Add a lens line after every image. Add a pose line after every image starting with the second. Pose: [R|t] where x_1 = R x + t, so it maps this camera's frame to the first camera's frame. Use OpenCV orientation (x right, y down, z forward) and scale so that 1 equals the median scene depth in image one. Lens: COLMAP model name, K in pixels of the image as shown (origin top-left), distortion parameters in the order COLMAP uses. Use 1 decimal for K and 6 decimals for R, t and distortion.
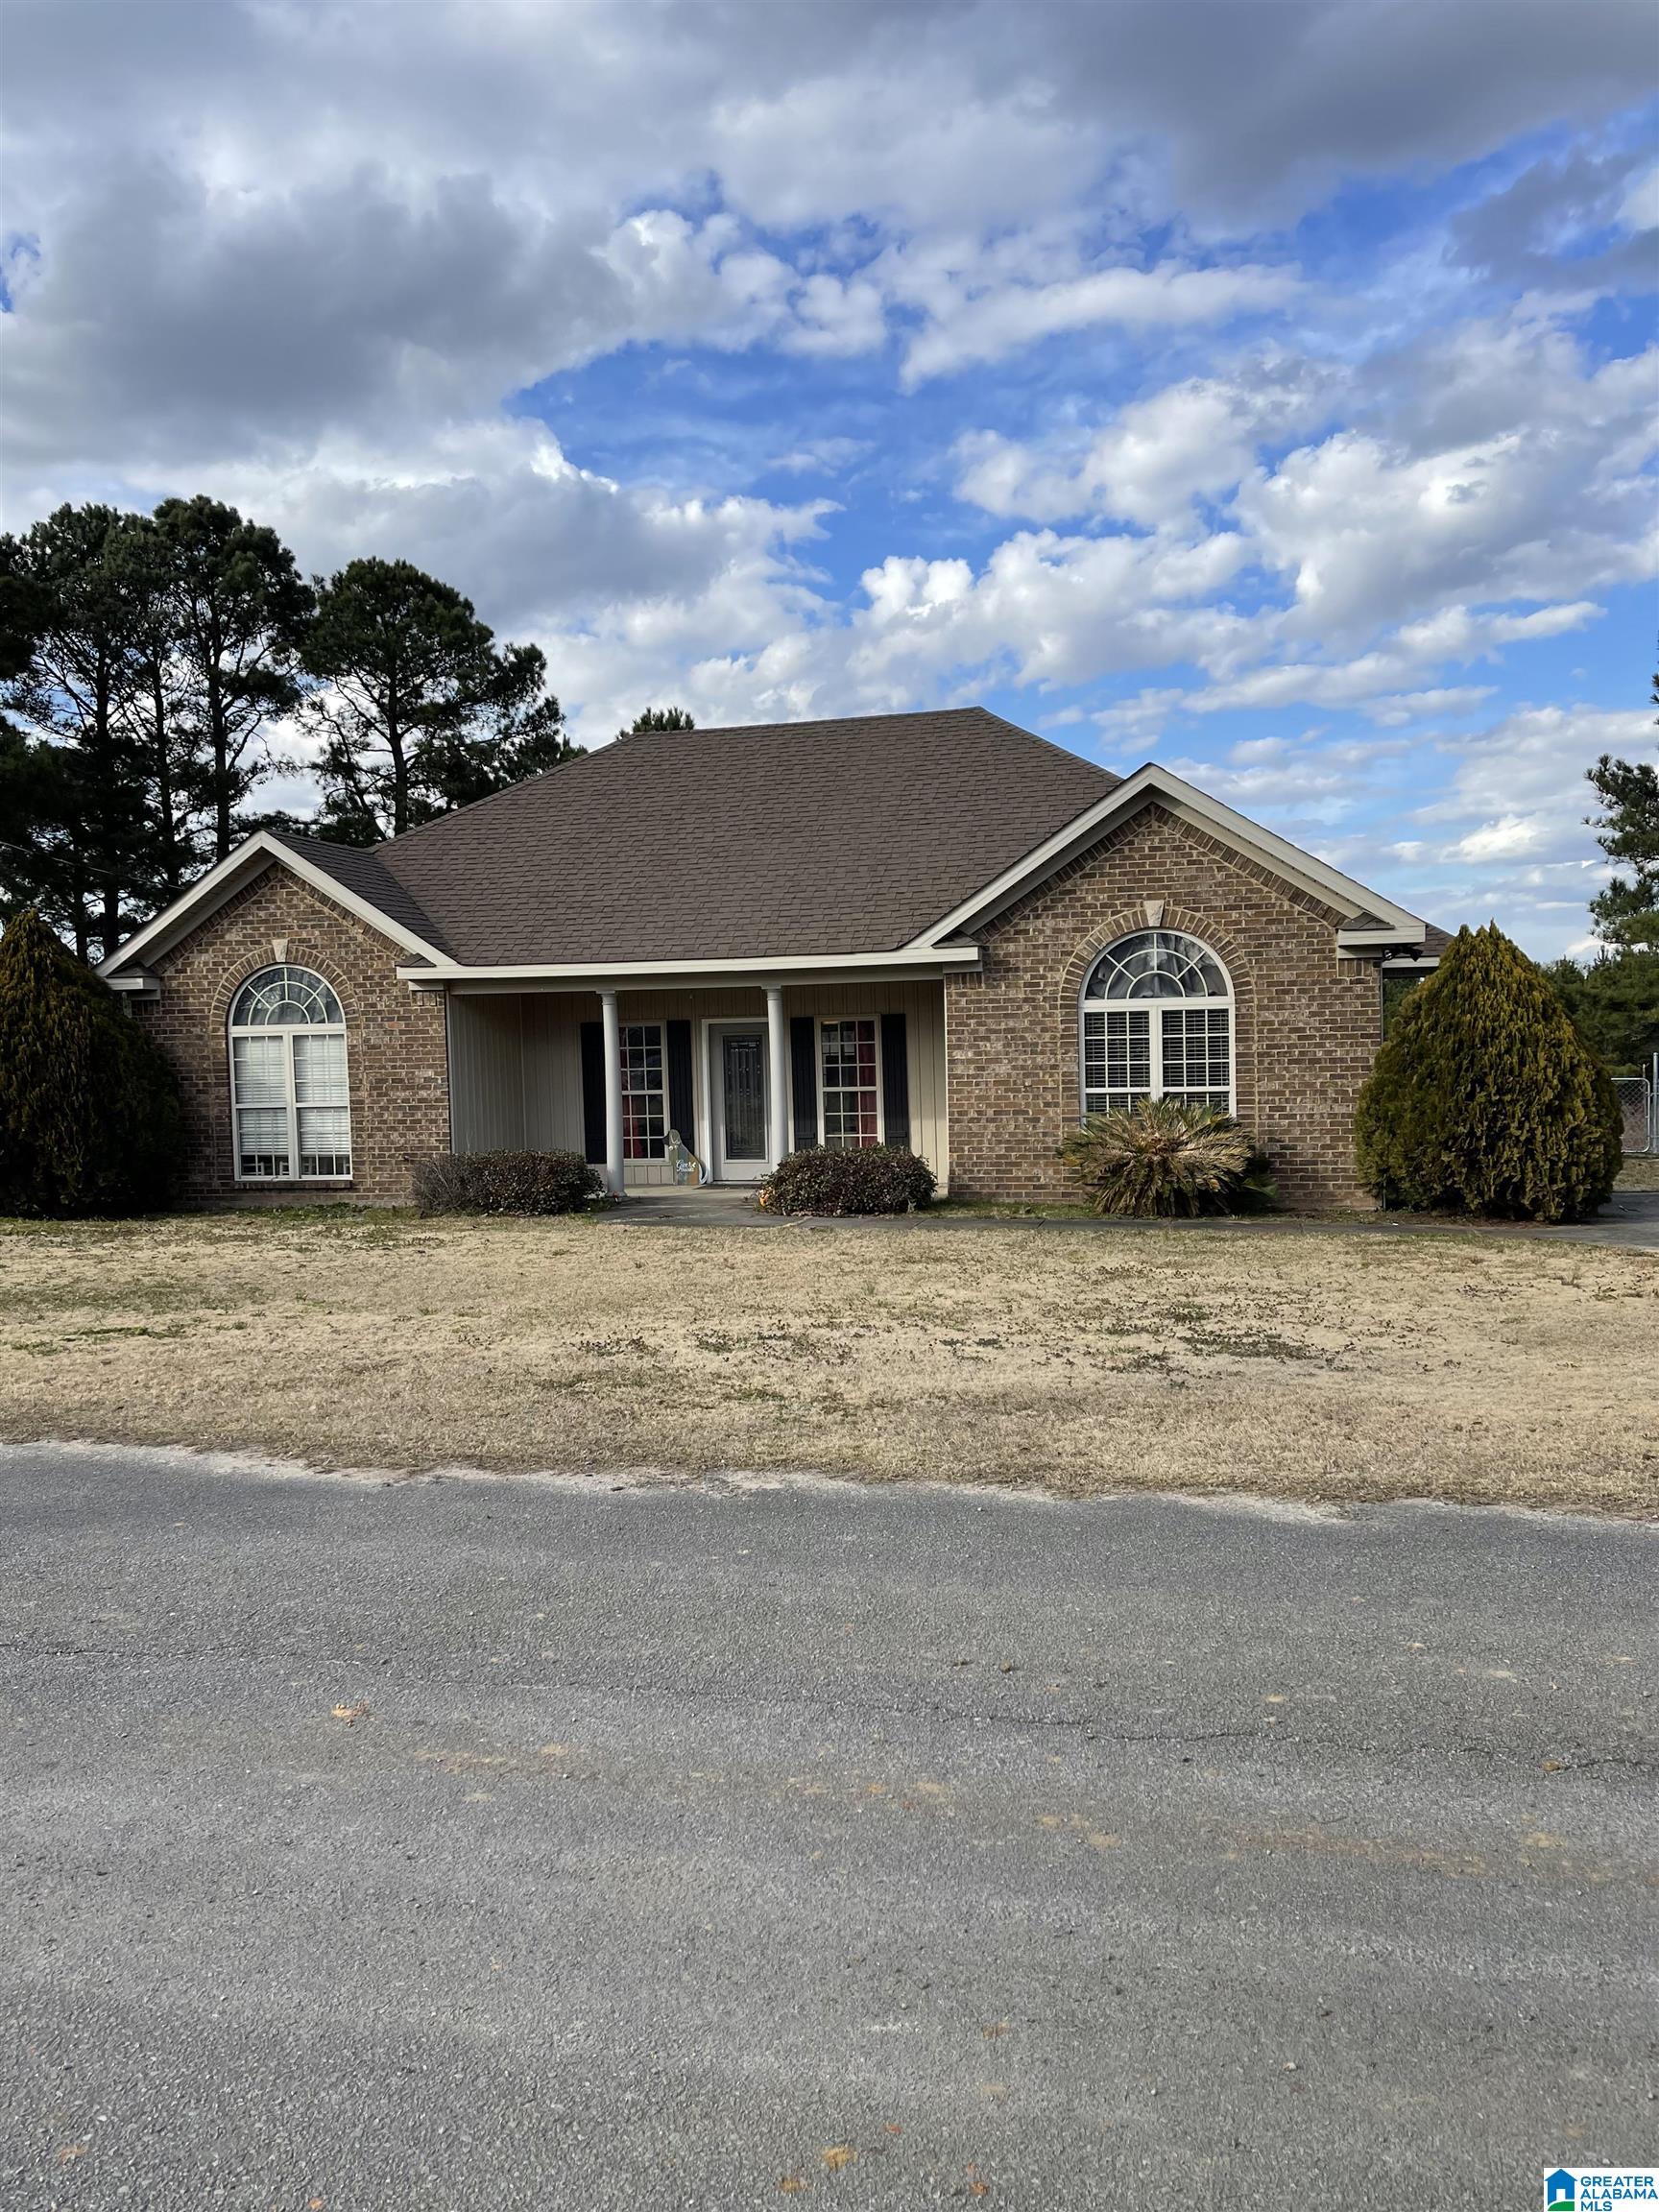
lens RADIAL K [[1677.9, 0, 829.5], [0, 1677.9, 1106.0], [0, 0, 1]] dist [0.128026, -0.230107]
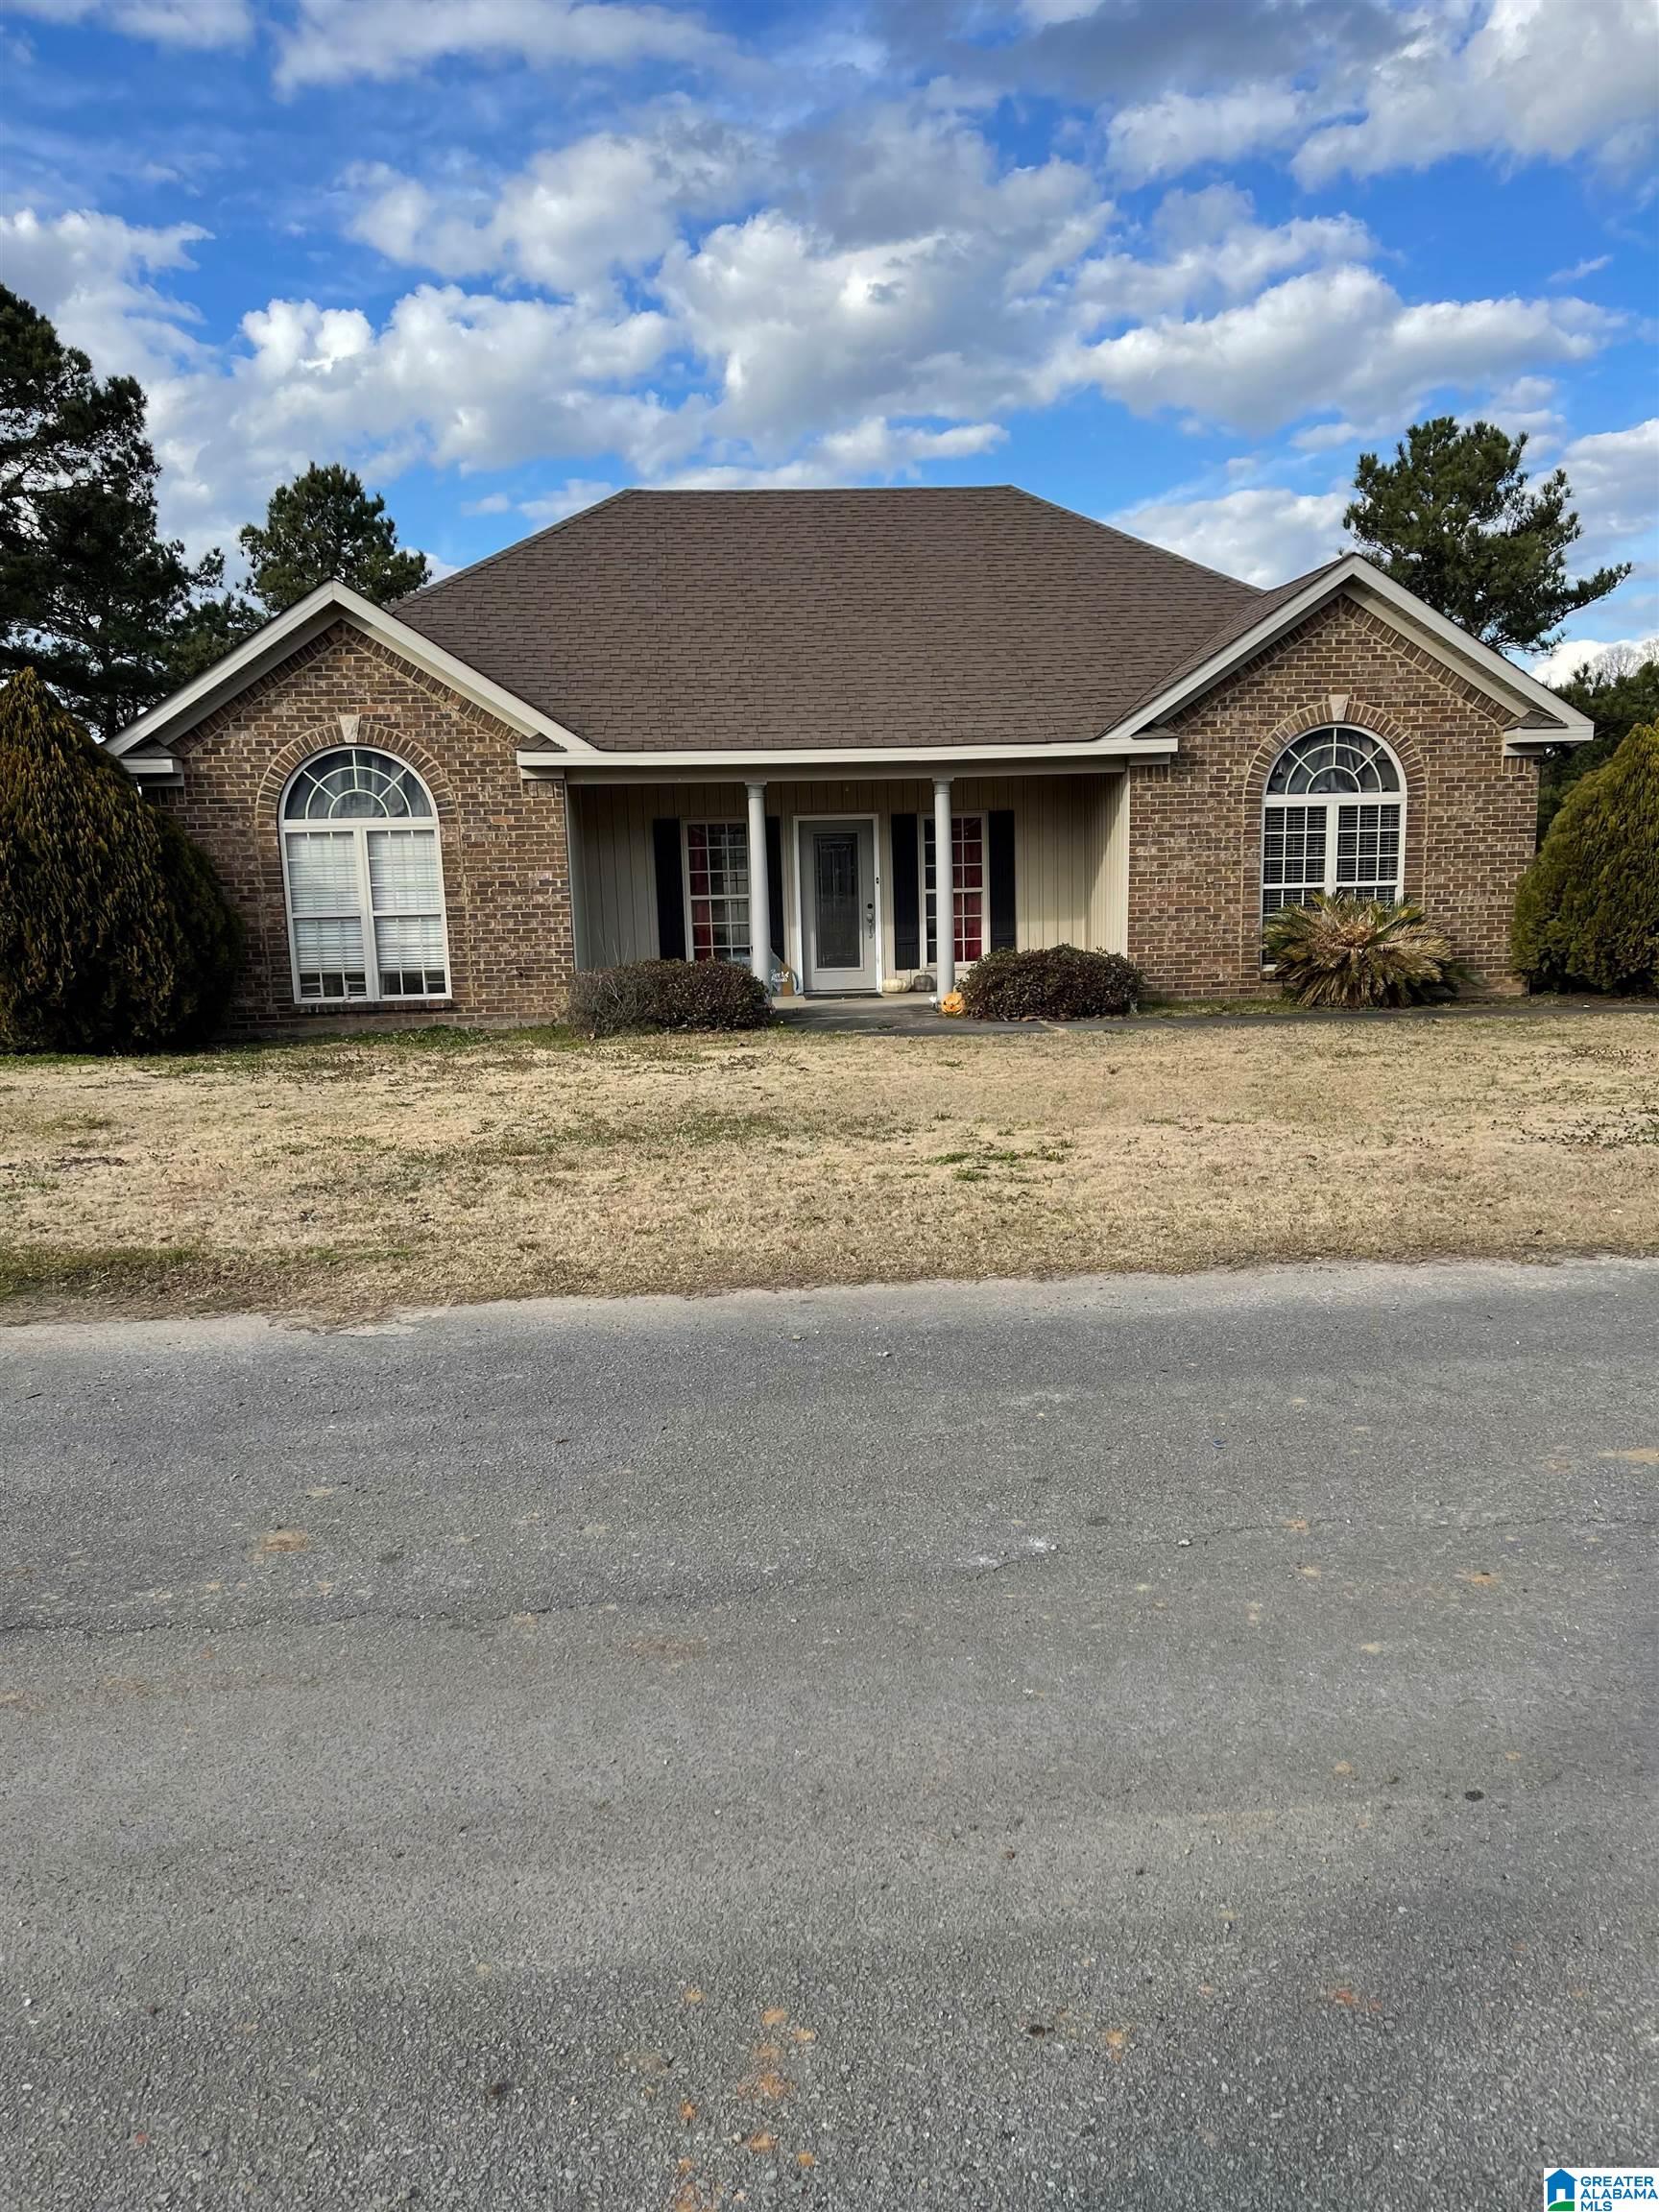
lens RADIAL K [[1704.9, 0, 829.5], [0, 1704.9, 1106.0], [0, 0, 1]] dist [0.067955, -0.105154]
pose [[0.943028, -0.050160, 0.328912, -0.430968], [0.014508, 0.993829, 0.109966, 0.004728], [-0.332398, -0.098929, 0.937936, 0.113544]]
